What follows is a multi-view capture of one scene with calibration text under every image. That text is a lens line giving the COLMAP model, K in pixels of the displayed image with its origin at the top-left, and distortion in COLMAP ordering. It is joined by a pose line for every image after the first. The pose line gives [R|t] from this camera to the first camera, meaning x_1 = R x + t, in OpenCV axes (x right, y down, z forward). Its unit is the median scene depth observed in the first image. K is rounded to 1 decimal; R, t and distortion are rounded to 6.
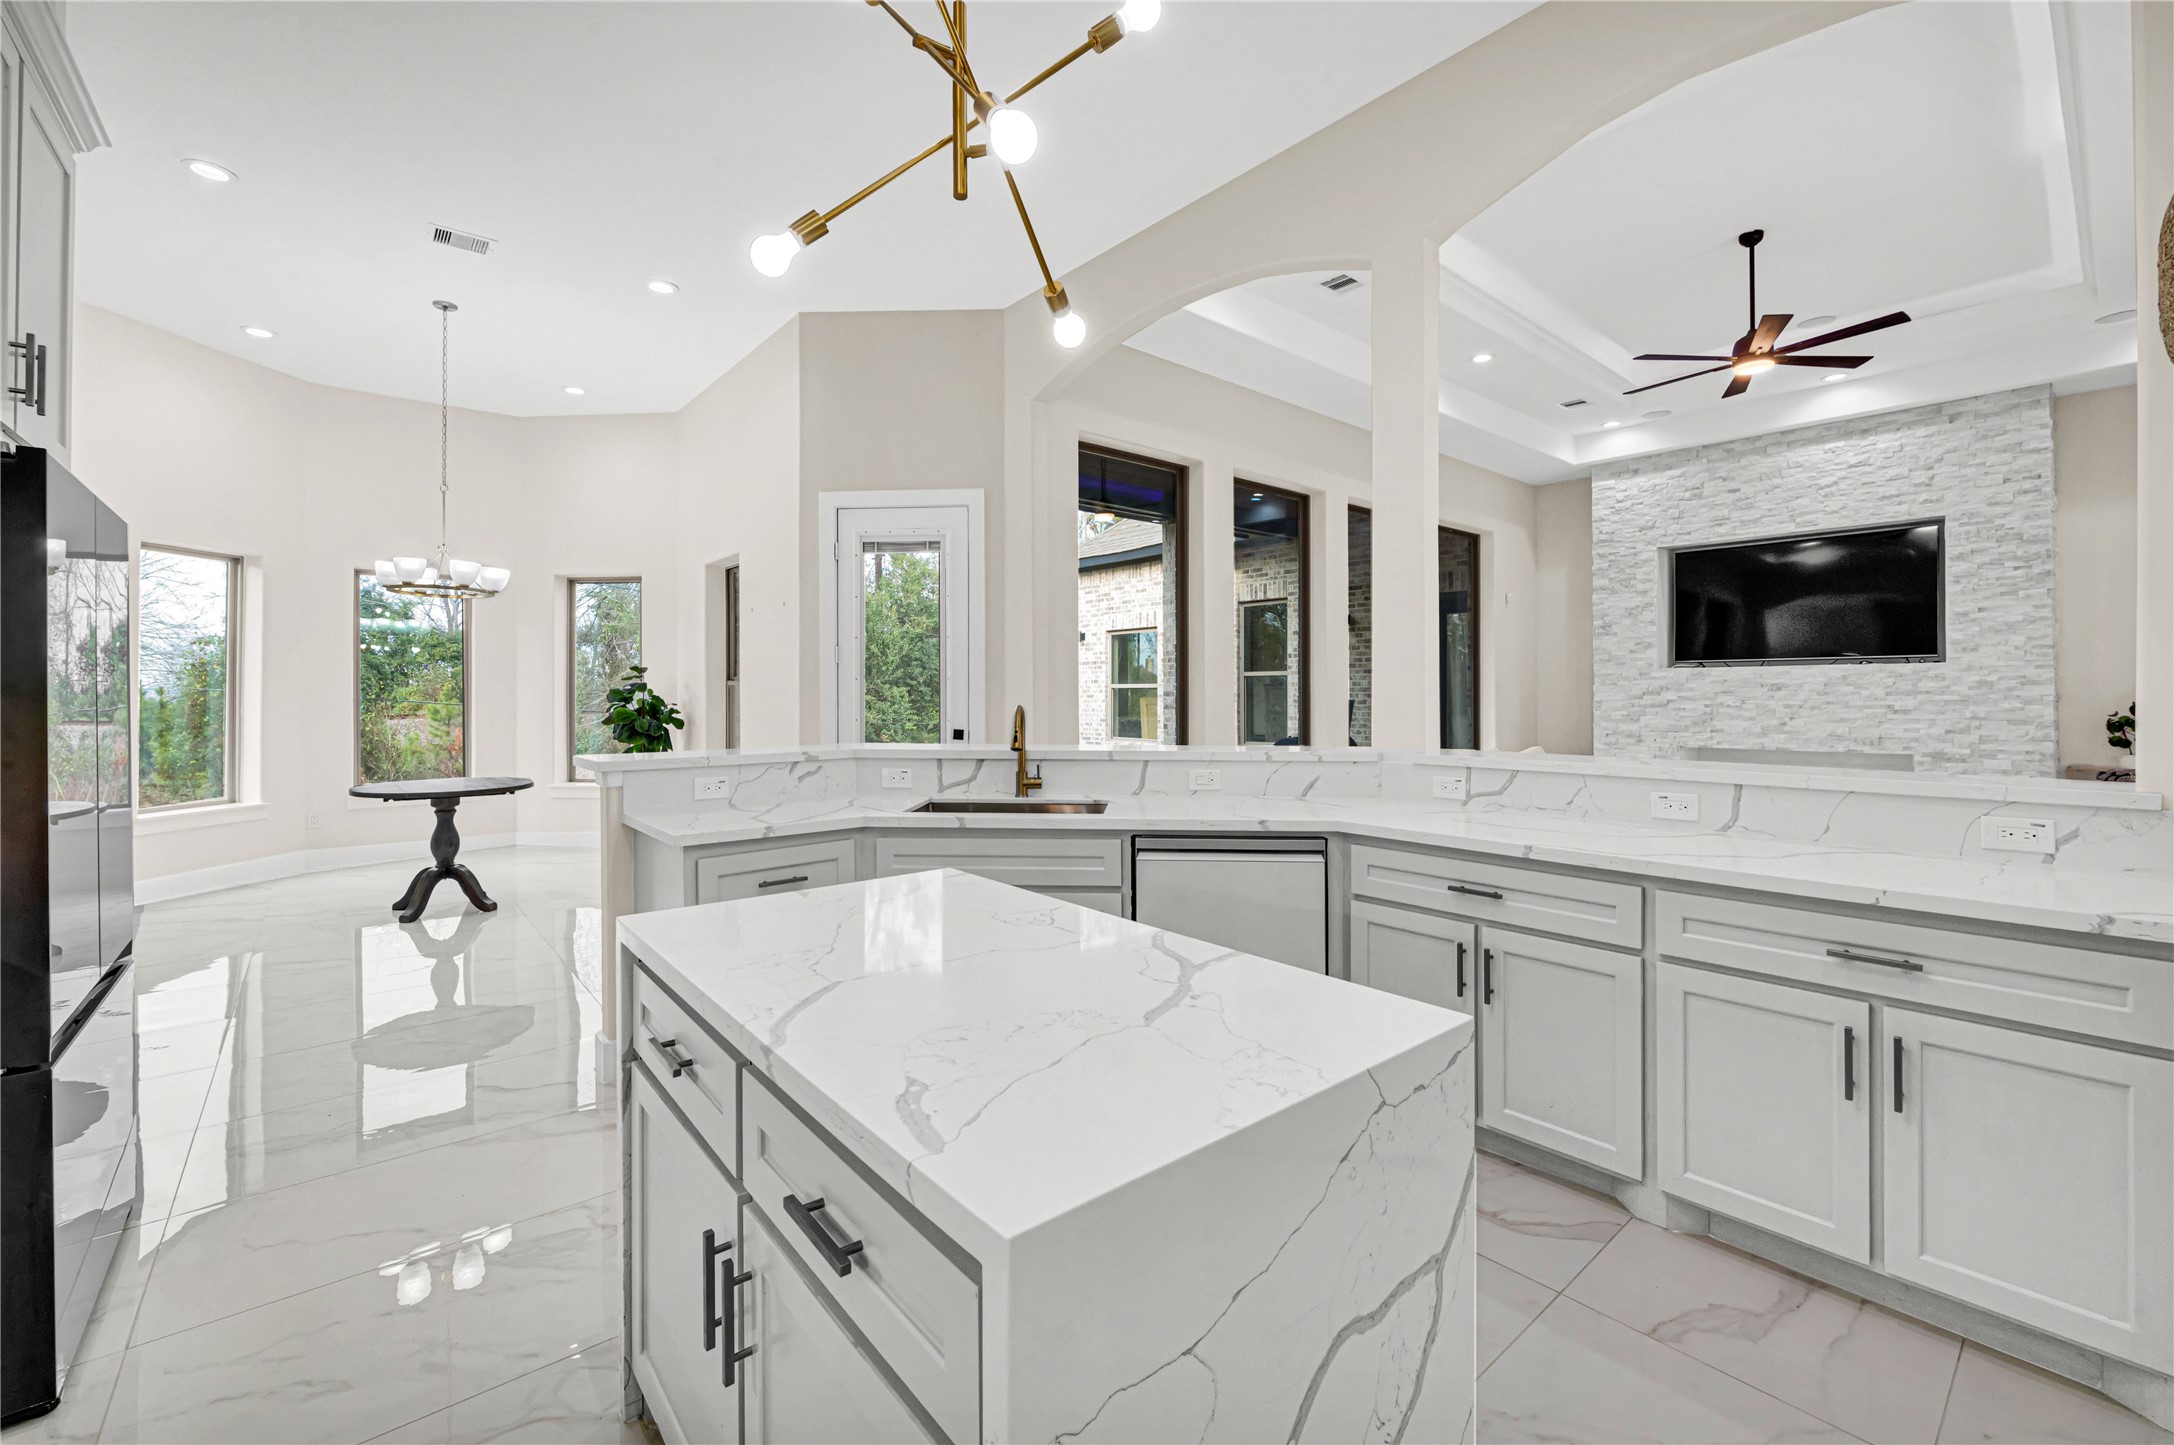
lens RADIAL K [[879.0, 0, 1069.0], [0, 879.0, 684.1], [0, 0, 1]] dist [-0.008543, -0.000614]
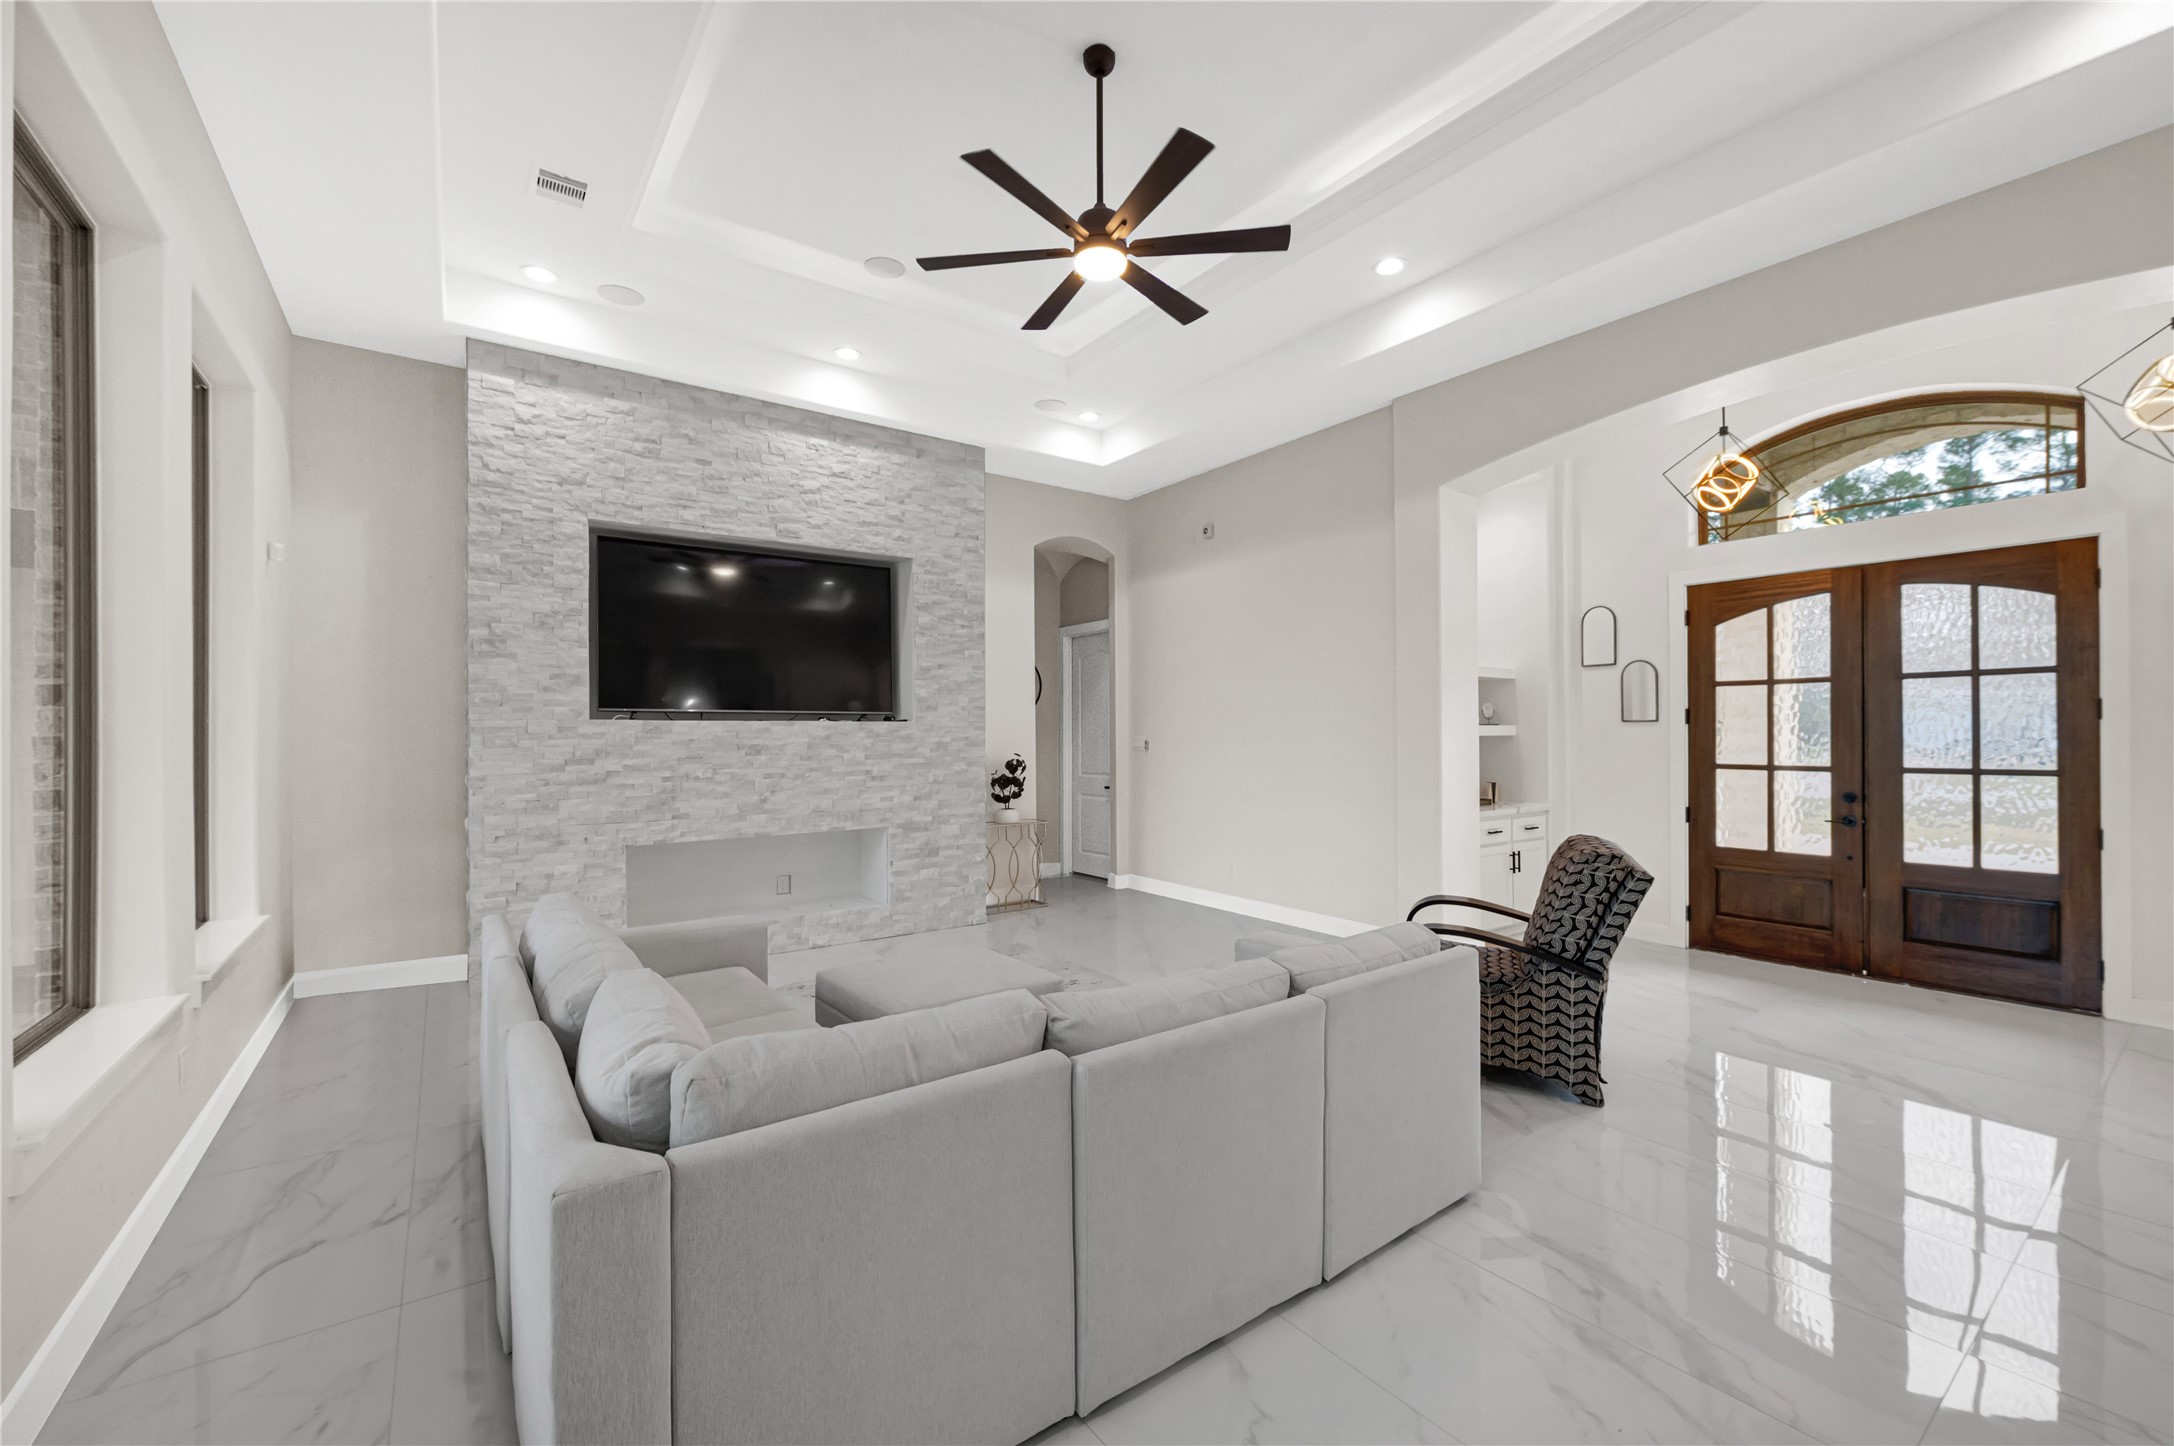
lens RADIAL K [[879.0, 0, 1086.1], [0, 879.0, 728.2], [0, 0, 1]] dist [-0.008543, -0.000614]
pose [[0.053483, 0.002372, 0.998566, 0.102011], [-0.011597, 0.999931, -0.001755, -0.017156], [-0.998501, -0.011486, 0.053507, 0.720007]]
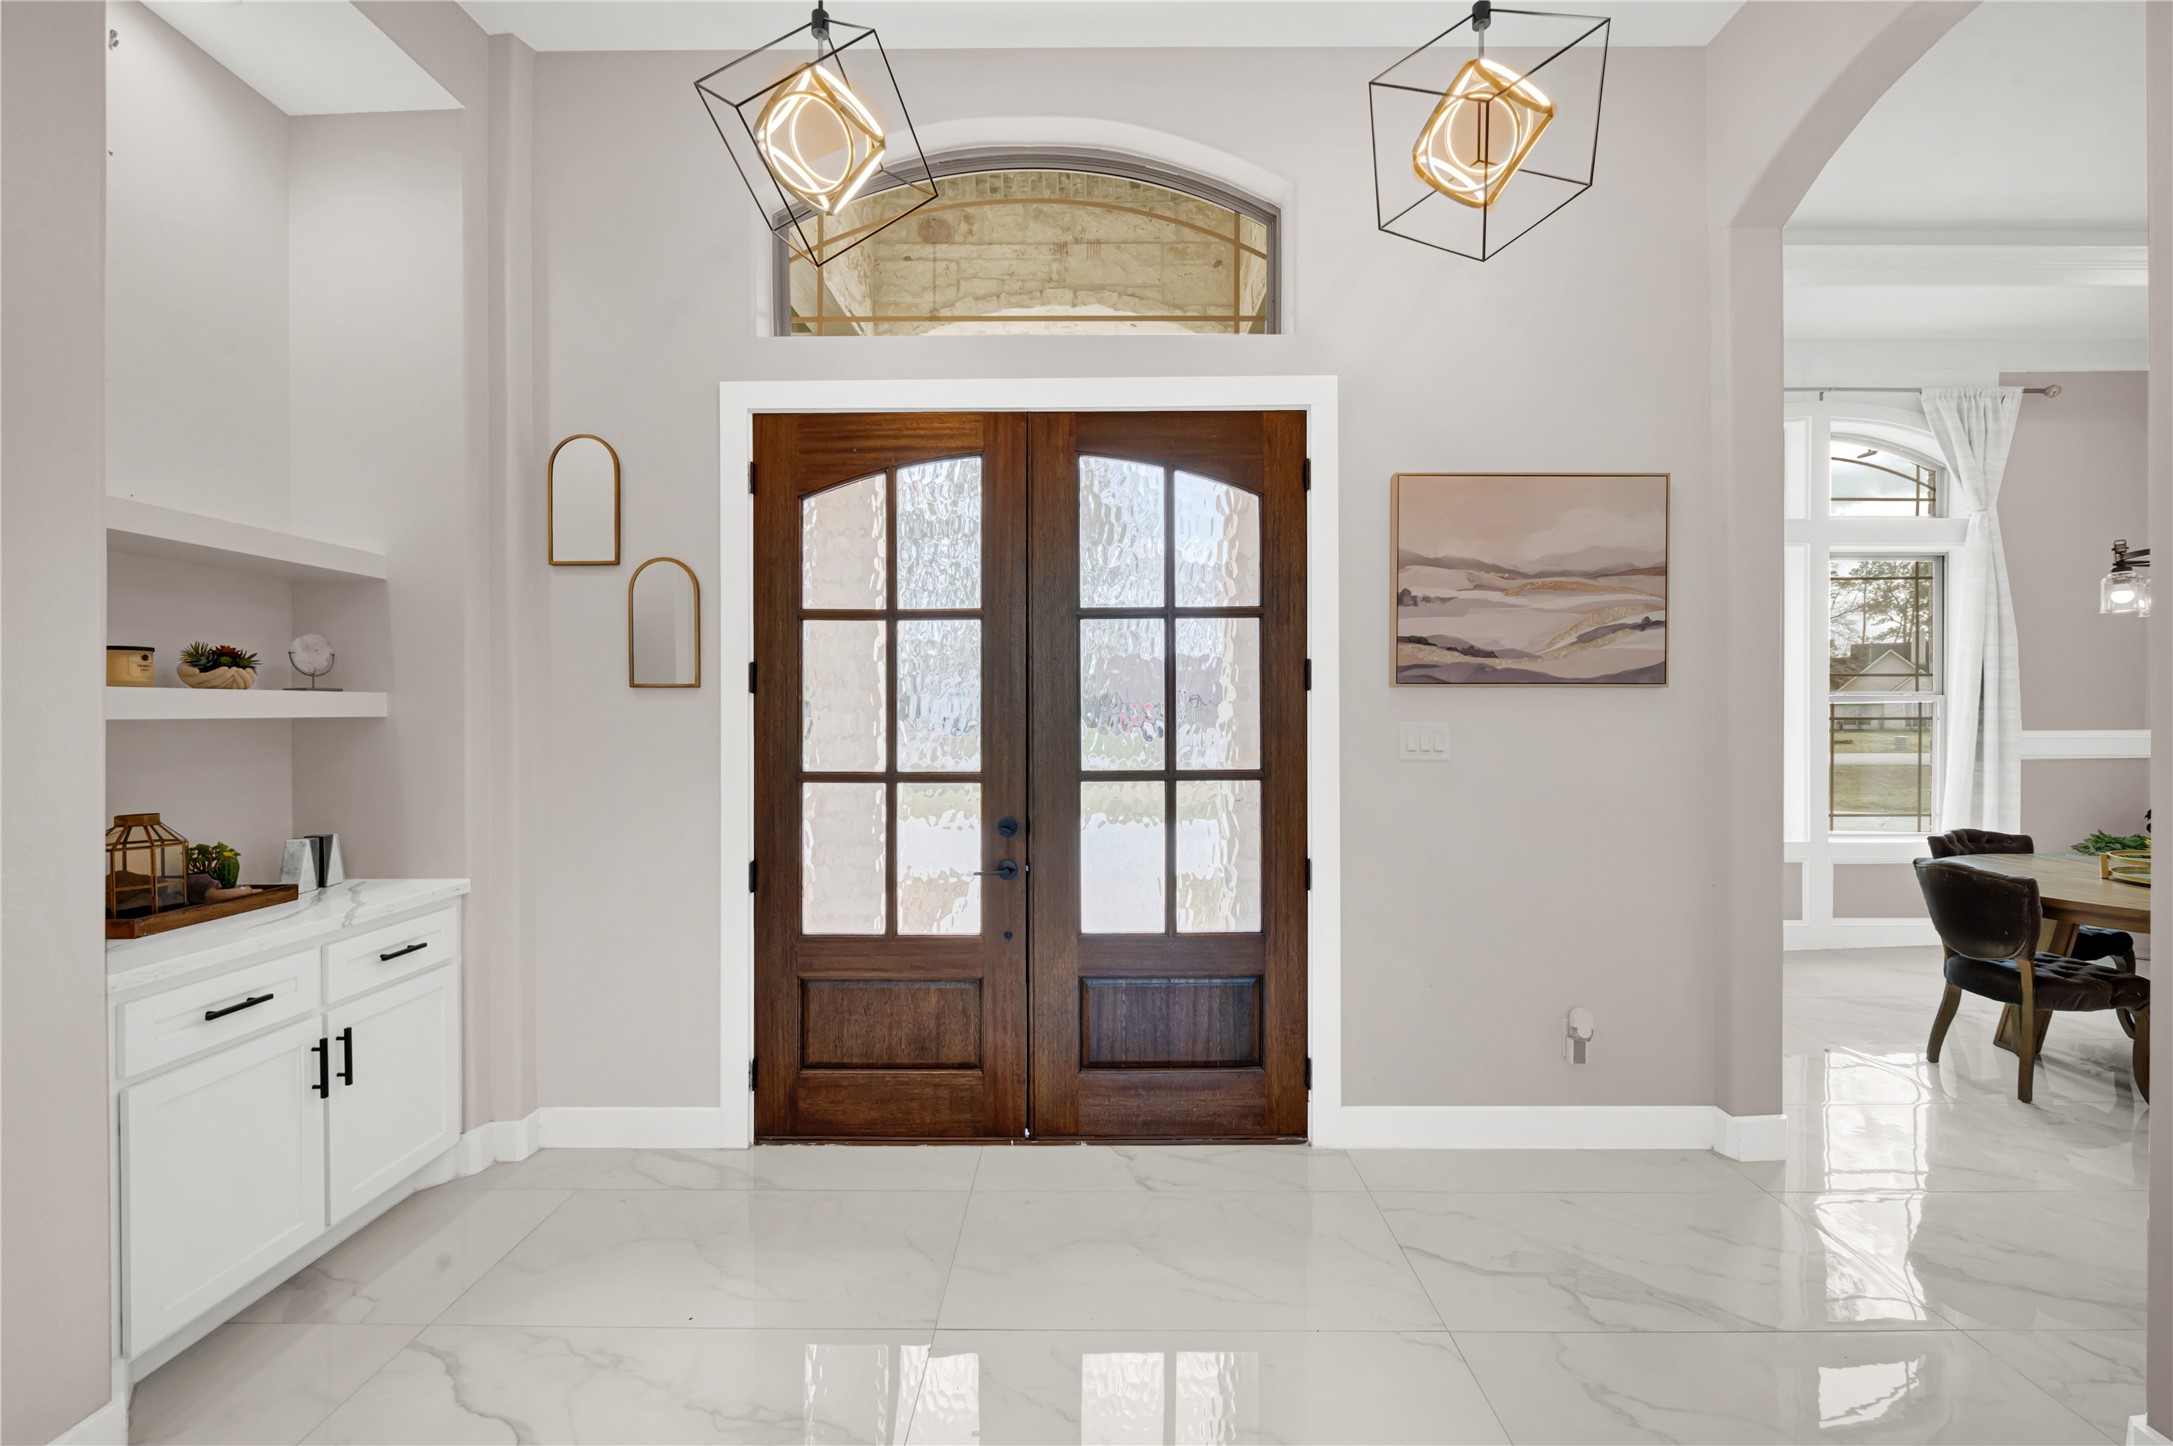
lens RADIAL K [[878.6, 0, 1076.9], [0, 878.6, 715.7], [0, 0, 1]] dist [-0.008543, -0.000614]
pose [[-0.765149, -0.001604, 0.643852, 0.551340], [-0.009195, 0.999922, -0.008436, -0.016546], [-0.643788, -0.012375, -0.765104, 0.430423]]
